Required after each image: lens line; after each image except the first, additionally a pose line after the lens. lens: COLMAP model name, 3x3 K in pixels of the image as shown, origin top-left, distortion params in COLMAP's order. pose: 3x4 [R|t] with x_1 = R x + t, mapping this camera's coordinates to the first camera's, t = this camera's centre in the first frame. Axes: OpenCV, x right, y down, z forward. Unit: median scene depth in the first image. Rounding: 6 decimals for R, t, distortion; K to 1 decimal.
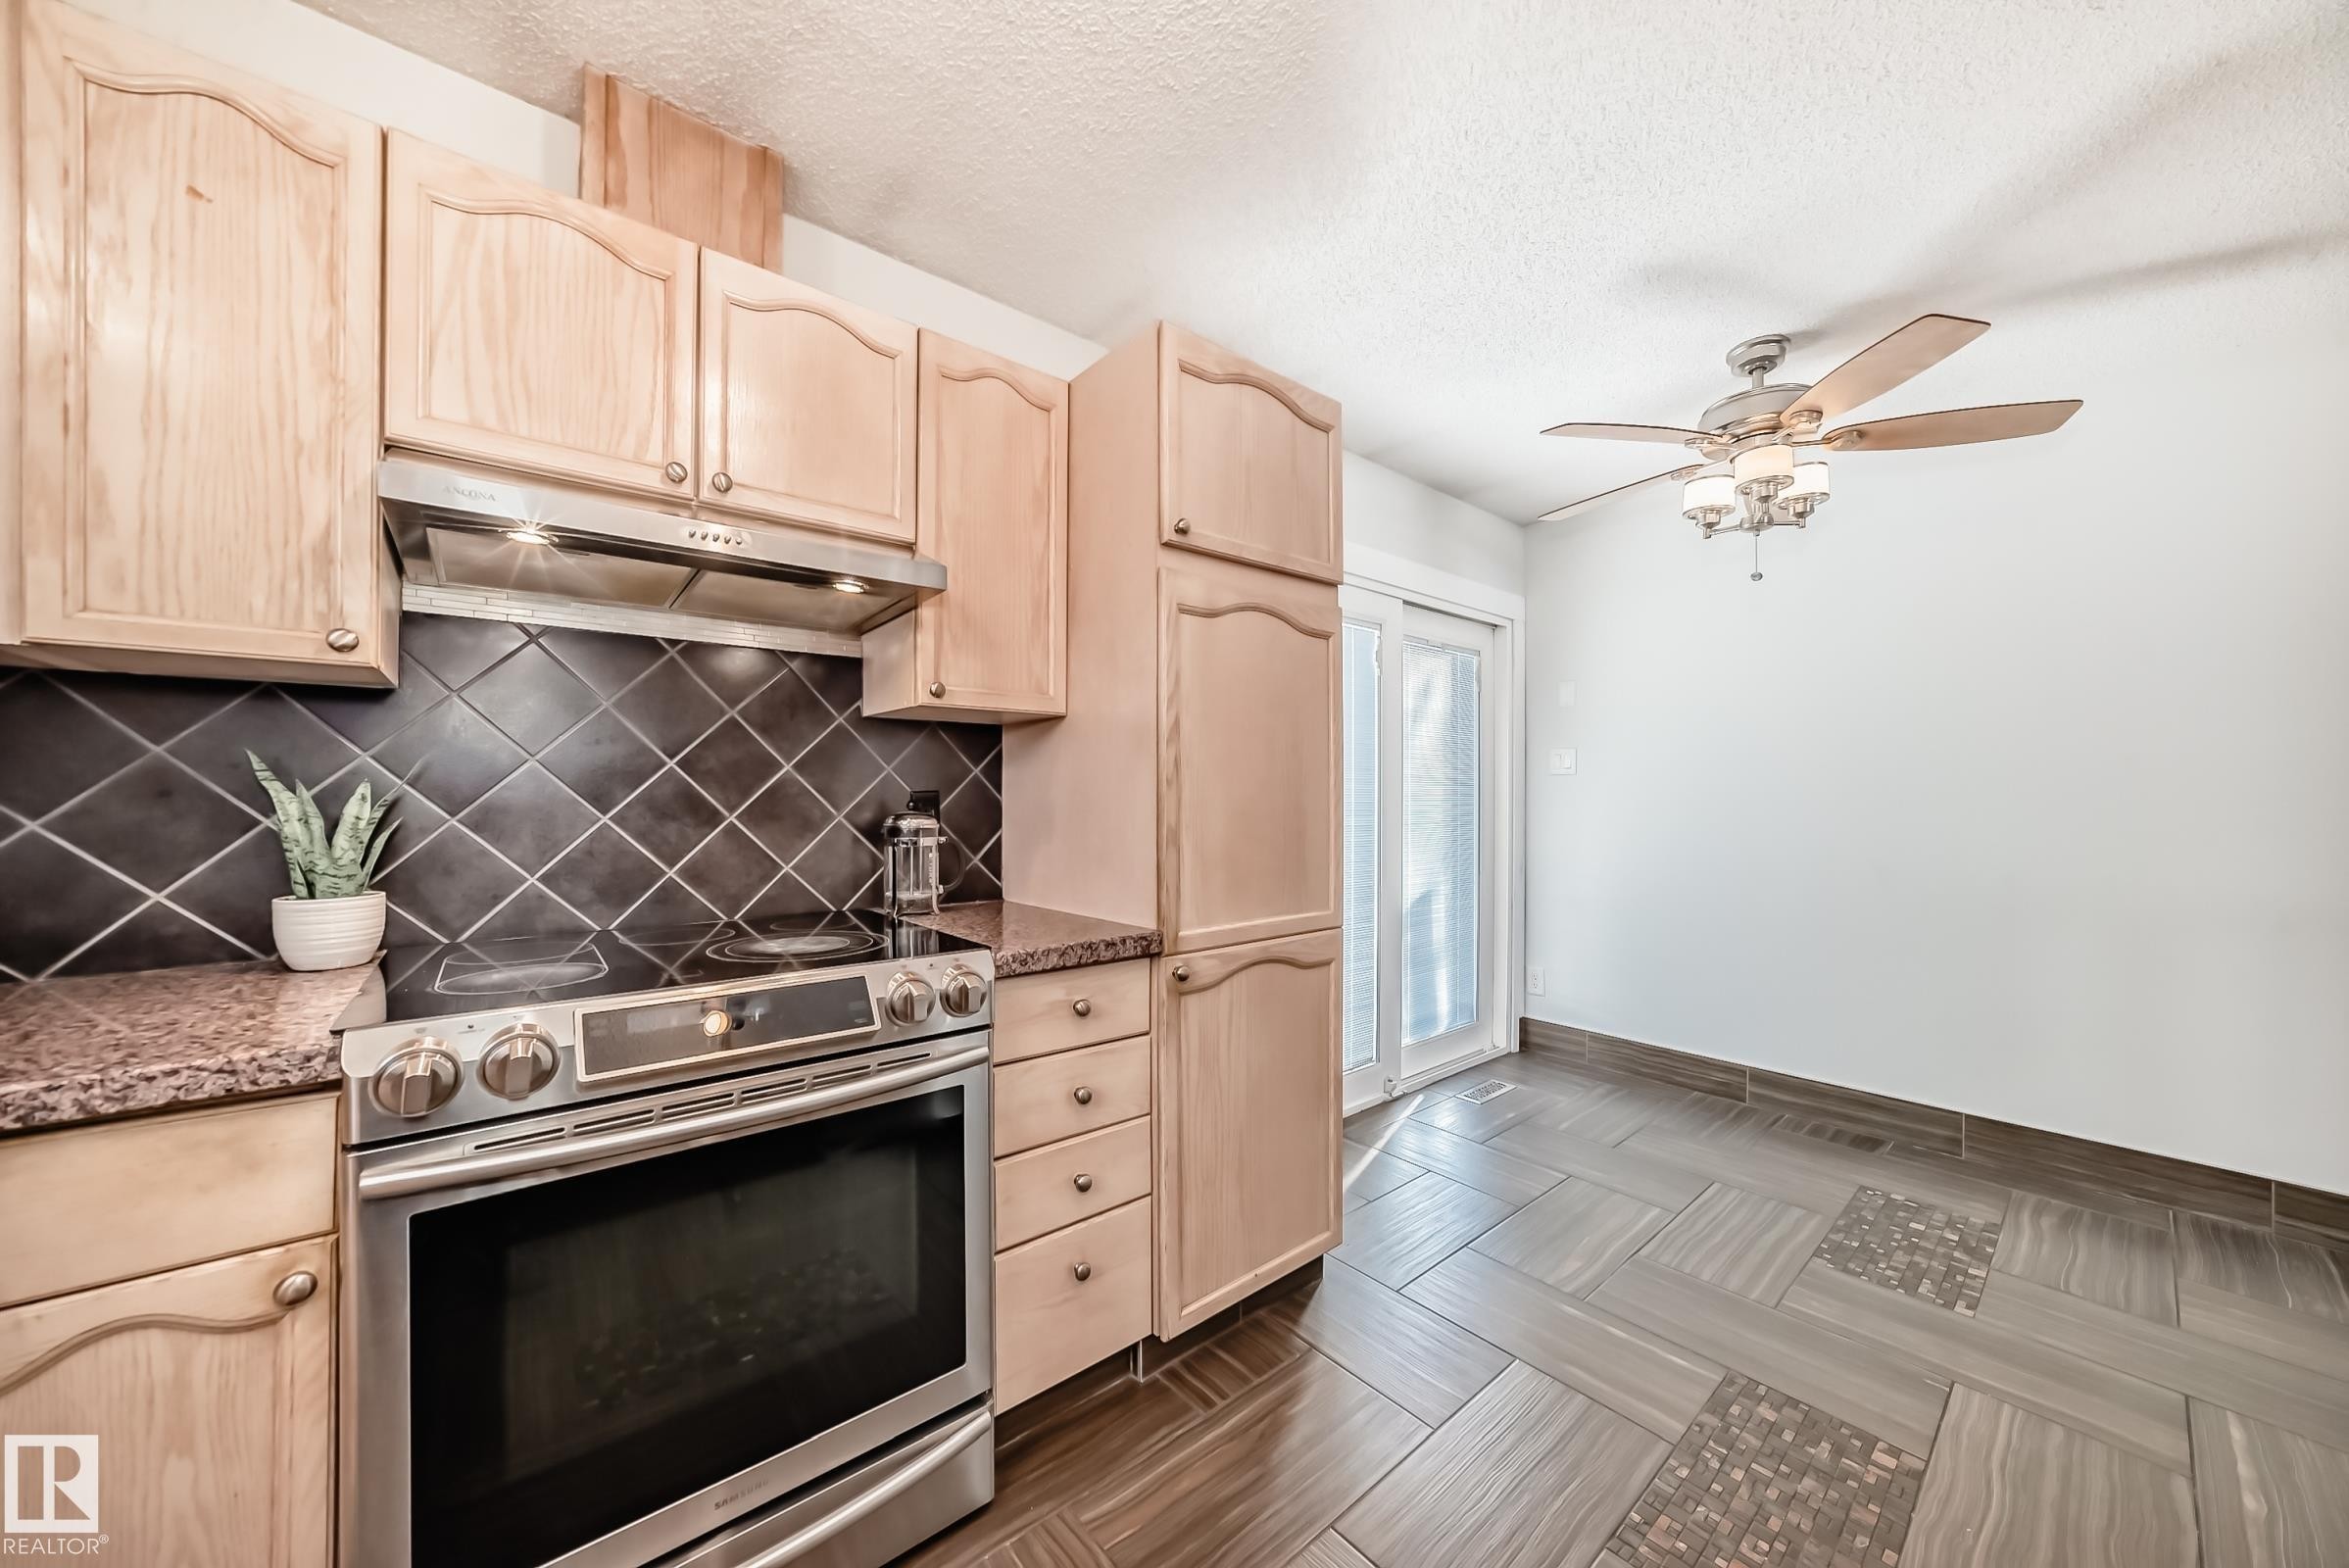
lens RADIAL K [[834.9, 0, 1149.1], [0, 834.9, 796.3], [0, 0, 1]] dist [-0.015138, 0.004653]
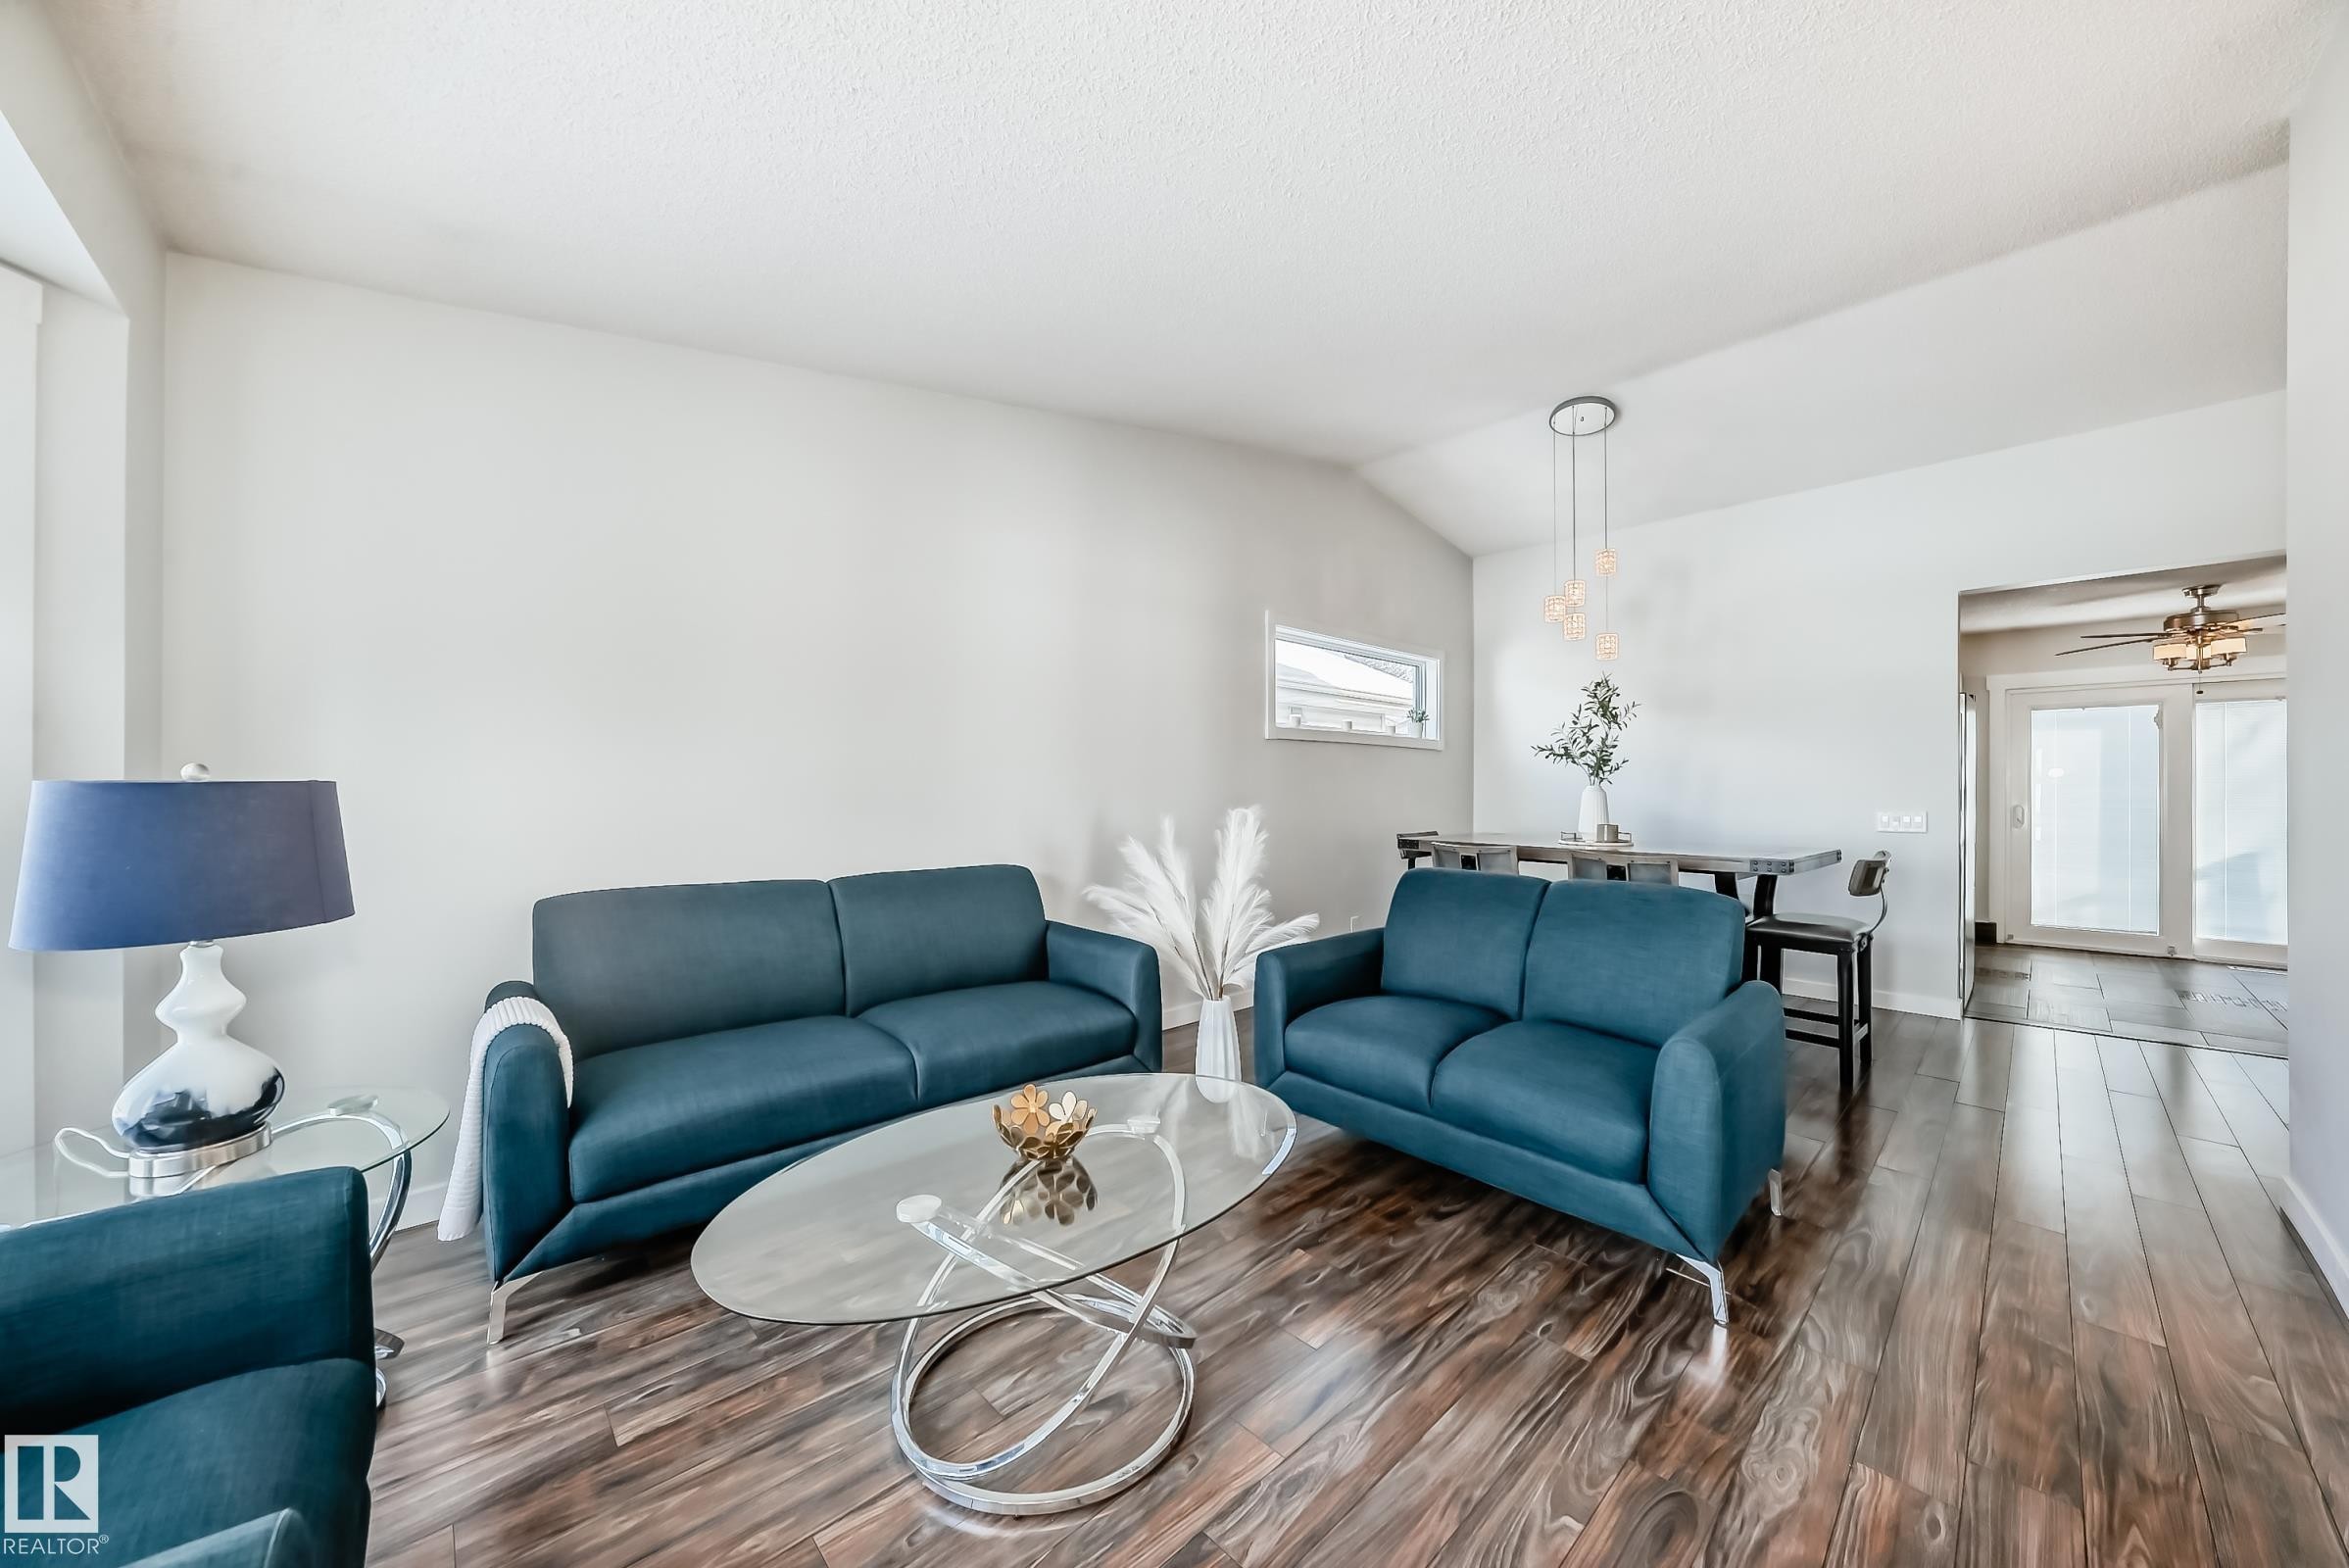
lens RADIAL K [[834.9, 0, 1181.3], [0, 834.9, 780.8], [0, 0, 1]] dist [-0.015138, 0.004653]
pose [[0.063747, -0.015357, -0.997848, 1.941578], [-0.007297, 0.999848, -0.015854, 0.015589], [0.997939, 0.008292, 0.063625, -1.280720]]
